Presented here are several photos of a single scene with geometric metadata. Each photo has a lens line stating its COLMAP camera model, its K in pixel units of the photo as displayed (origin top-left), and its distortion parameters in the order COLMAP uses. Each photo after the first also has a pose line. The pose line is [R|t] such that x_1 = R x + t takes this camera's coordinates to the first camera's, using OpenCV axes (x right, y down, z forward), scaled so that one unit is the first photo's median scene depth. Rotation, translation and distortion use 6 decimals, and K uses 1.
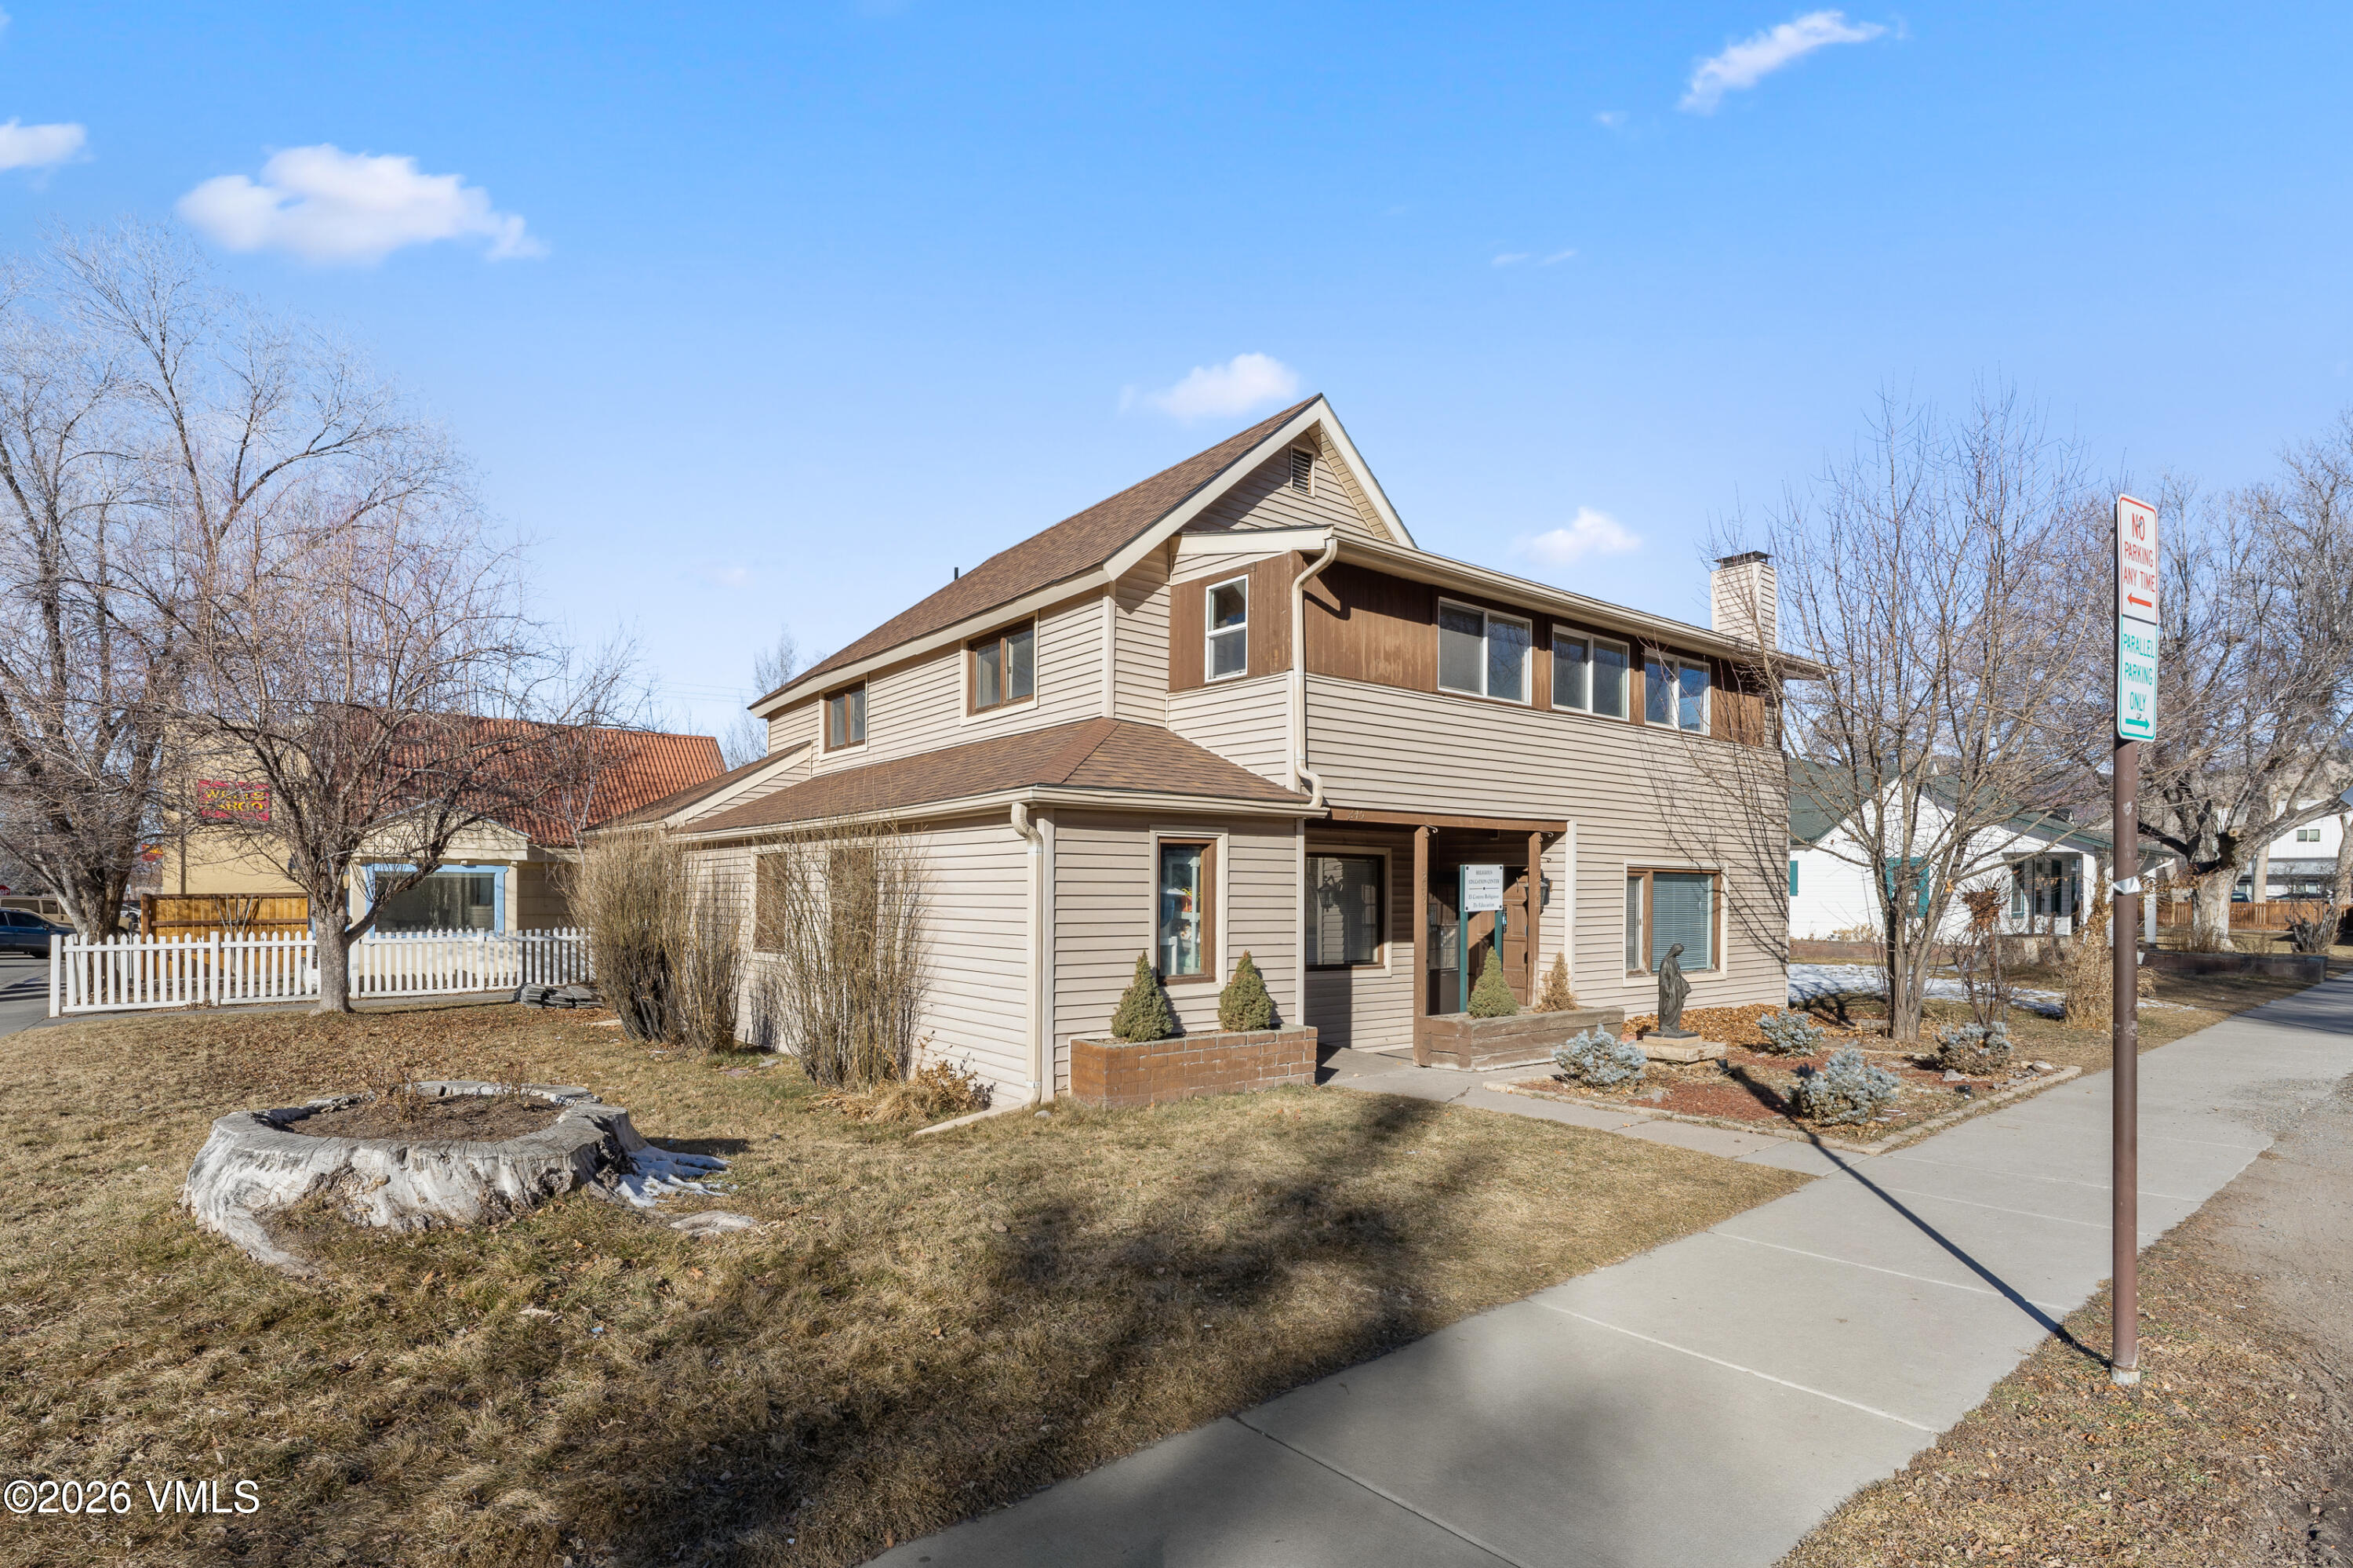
lens RADIAL K [[1160.0, 0, 1187.0], [0, 1160.0, 786.8], [0, 0, 1]] dist [-0.001852, -0.001115]
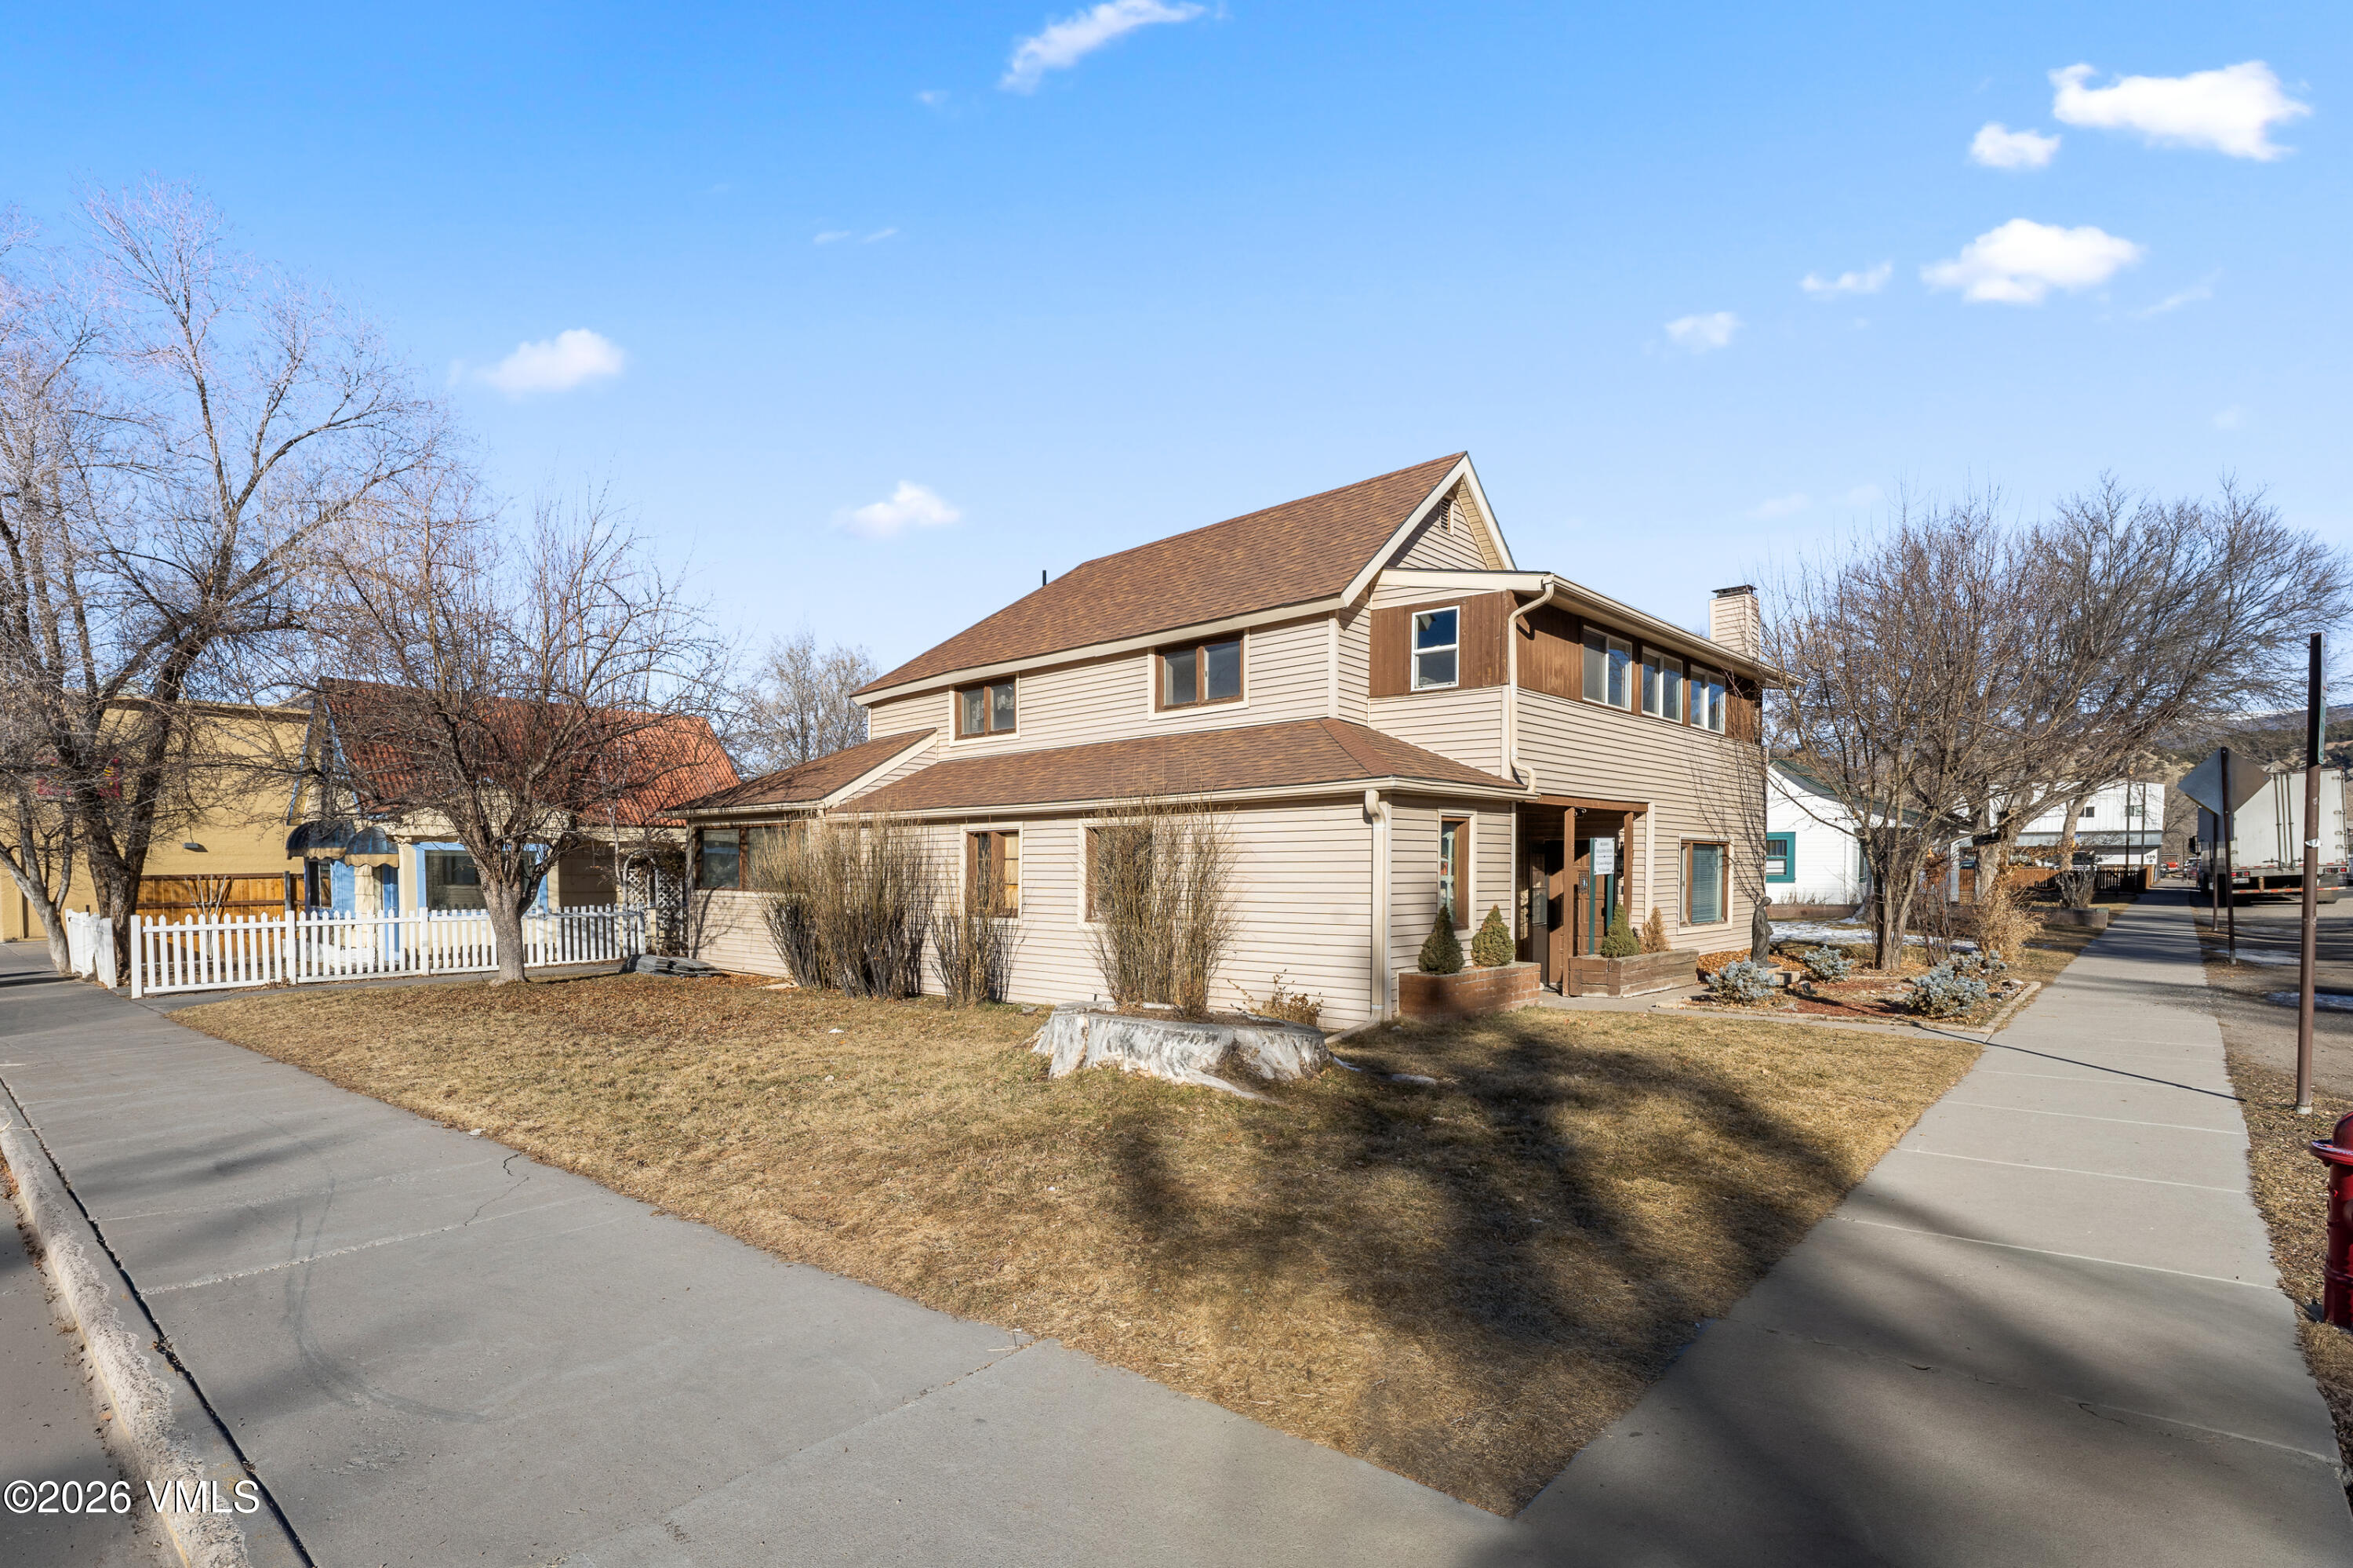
lens RADIAL K [[1160.0, 0, 1163.3], [0, 1160.0, 784.5], [0, 0, 1]] dist [-0.001852, -0.001115]
pose [[0.987746, 0.003601, 0.156031, -0.379861], [-0.006290, 0.999840, 0.016744, -0.007815], [-0.155946, -0.017520, 0.987610, -0.156322]]
